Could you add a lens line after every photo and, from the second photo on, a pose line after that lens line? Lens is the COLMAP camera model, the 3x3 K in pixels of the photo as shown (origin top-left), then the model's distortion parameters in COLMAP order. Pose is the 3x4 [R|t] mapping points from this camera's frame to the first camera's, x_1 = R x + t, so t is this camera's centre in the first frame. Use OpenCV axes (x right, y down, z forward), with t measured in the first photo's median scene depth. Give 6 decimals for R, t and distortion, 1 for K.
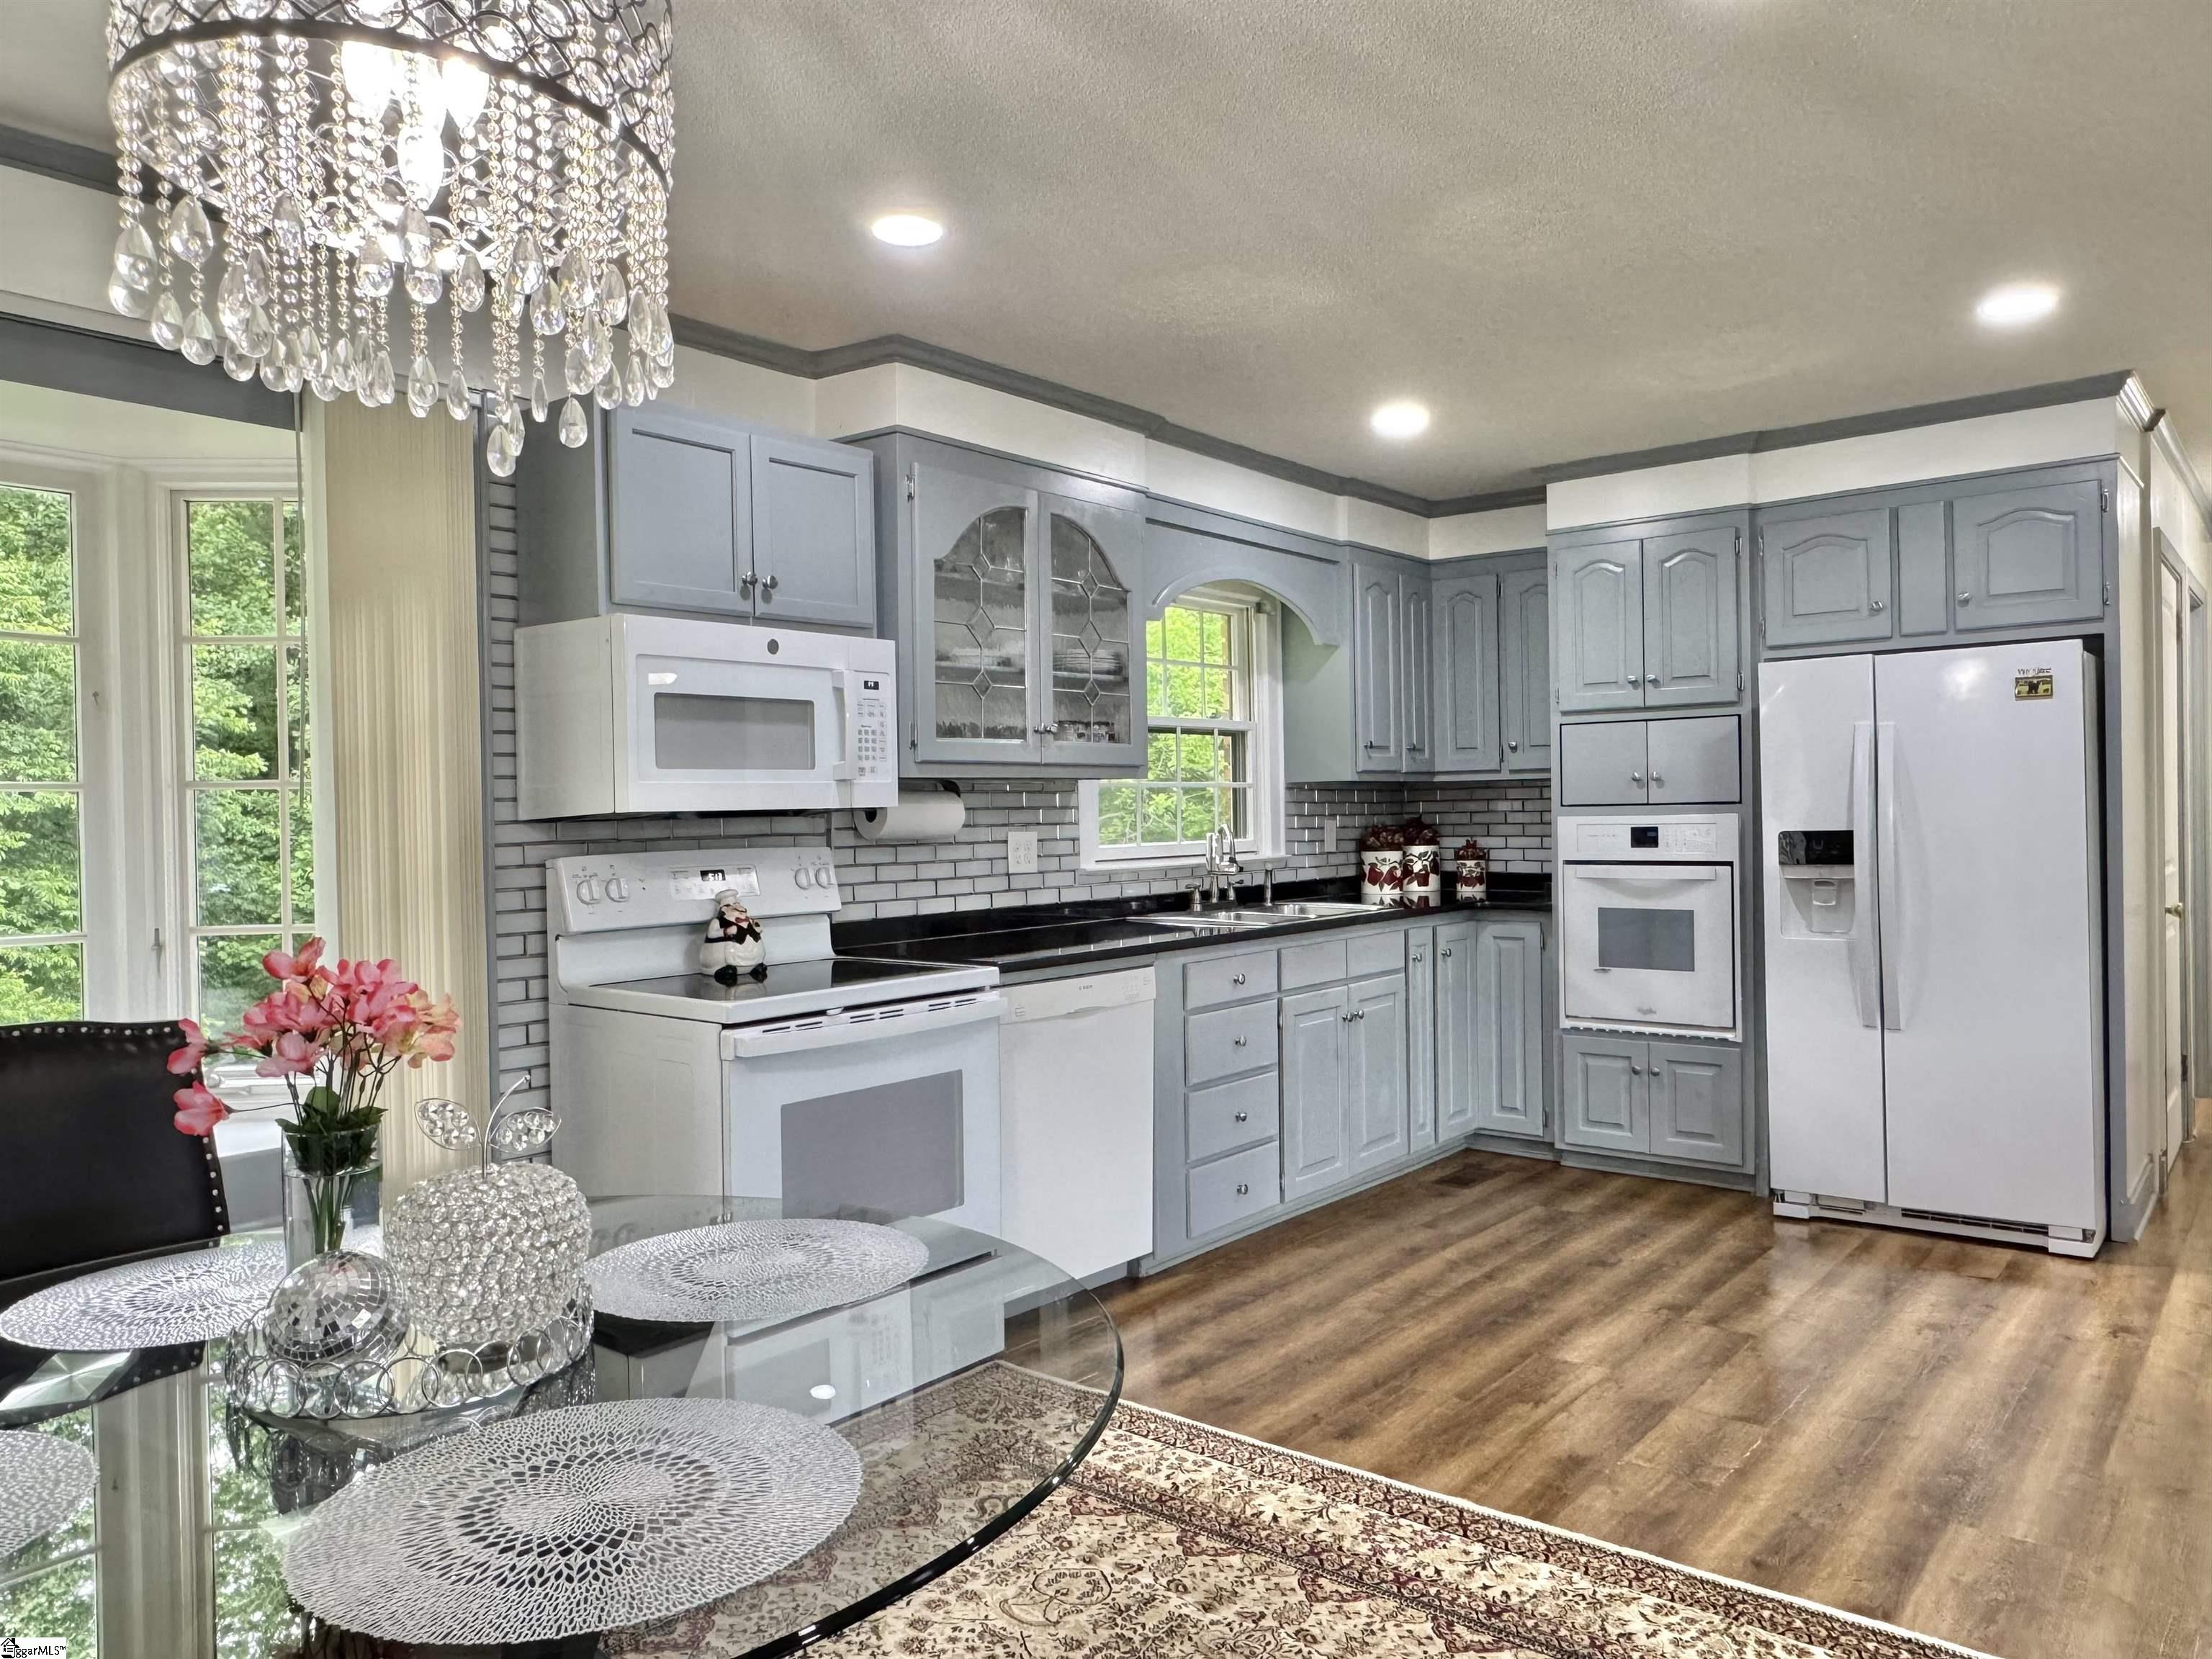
lens RADIAL K [[1528.5, 0, 1106.0], [0, 1528.5, 829.5], [0, 0, 1]] dist [-0.007782, -0.002544]
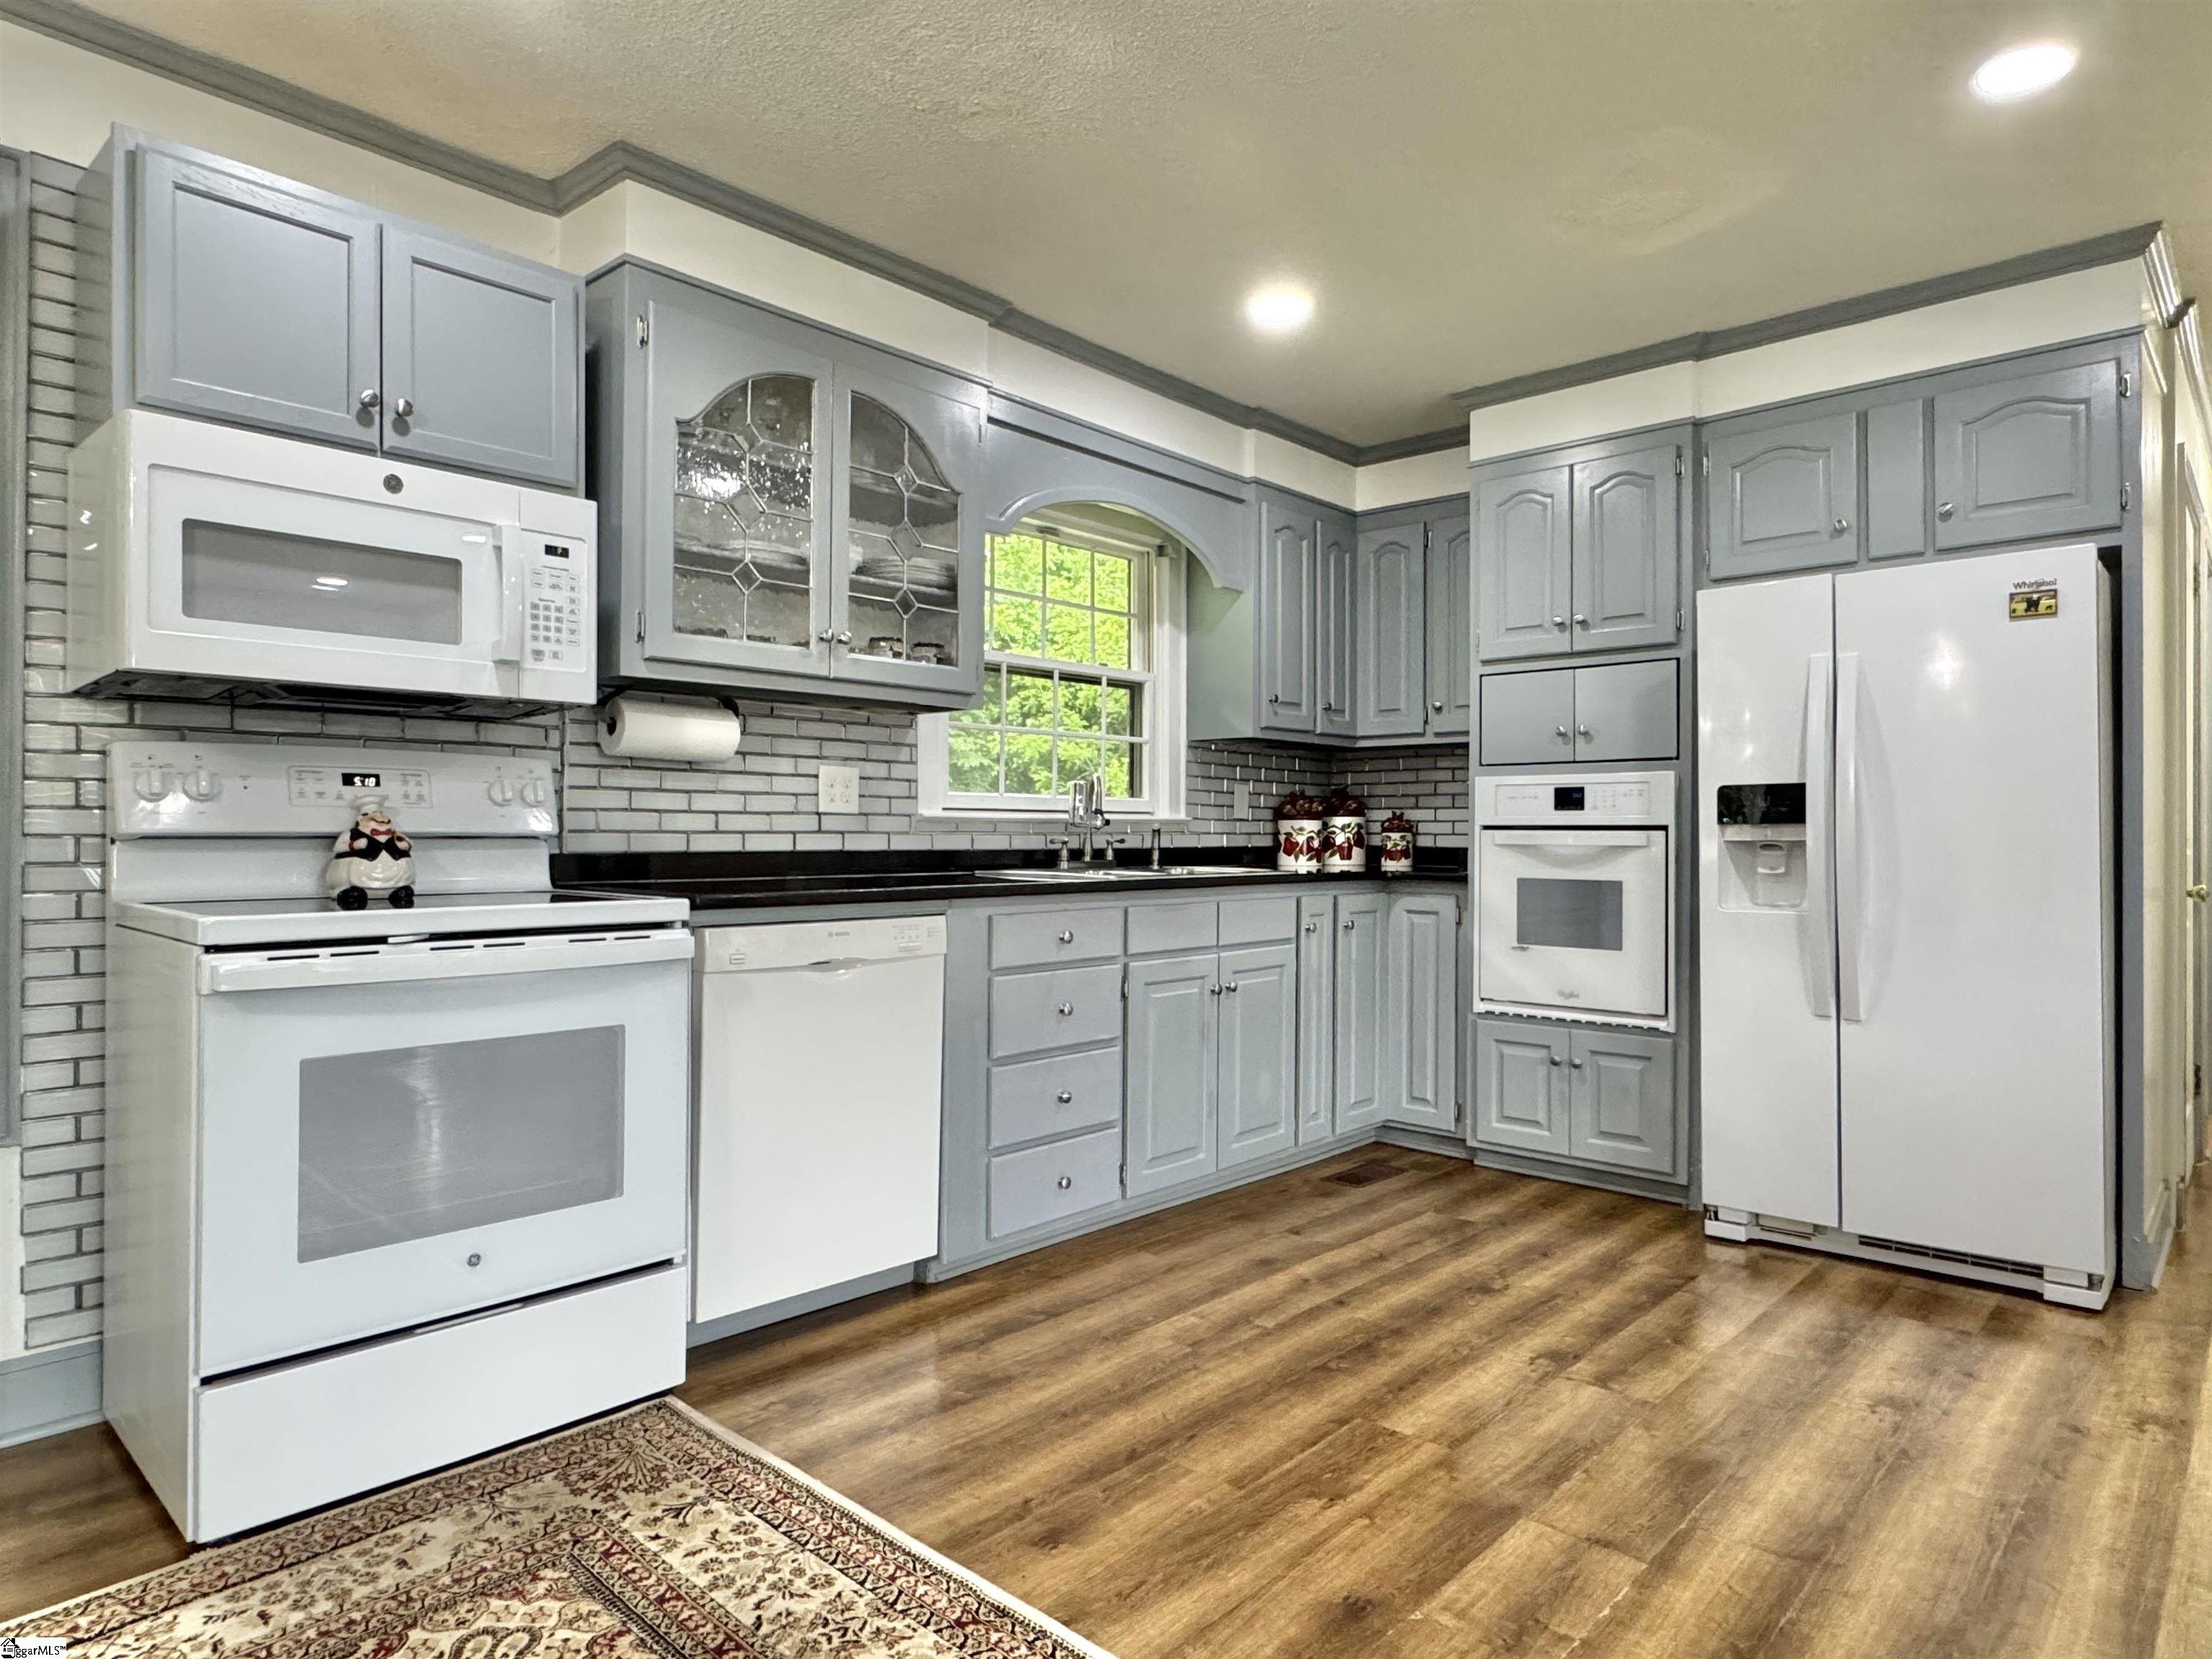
lens RADIAL K [[1299.6, 0, 1106.0], [0, 1299.6, 829.5], [0, 0, 1]] dist [-0.004959, -0.001915]
pose [[0.997958, 0.022100, -0.059934, 0.146482], [-0.023039, 0.999622, -0.015020, 0.046016], [0.059579, 0.016371, 0.998089, 0.260147]]
